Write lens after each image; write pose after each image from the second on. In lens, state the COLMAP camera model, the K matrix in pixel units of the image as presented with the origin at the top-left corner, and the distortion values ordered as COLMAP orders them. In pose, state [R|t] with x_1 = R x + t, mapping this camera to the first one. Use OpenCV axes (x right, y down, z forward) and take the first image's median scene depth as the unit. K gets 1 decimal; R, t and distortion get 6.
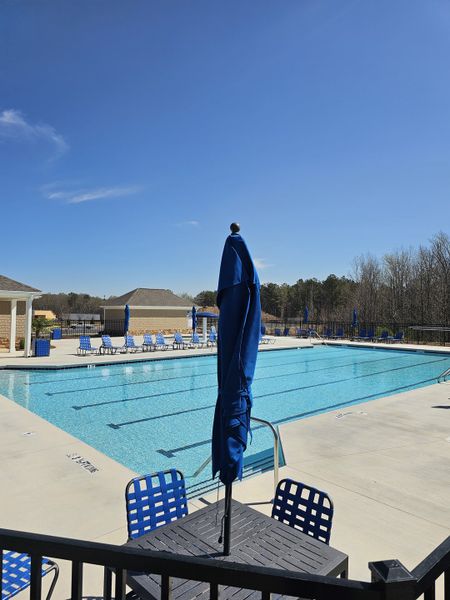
lens RADIAL K [[406.1, 0, 225.1], [0, 406.1, 298.3], [0, 0, 1]] dist [-0.028832, 0.014542]
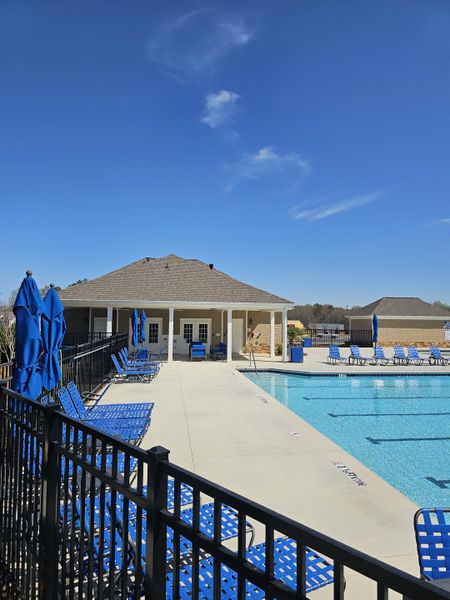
lens RADIAL K [[419.8, 0, 224.9], [0, 419.8, 297.5], [0, 0, 1]] dist [-0.003160, -0.030129]
pose [[0.759600, -0.032514, -0.649577, 0.139889], [0.015264, 0.999366, -0.032173, 0.001308], [0.650211, 0.014523, 0.759615, 0.006068]]
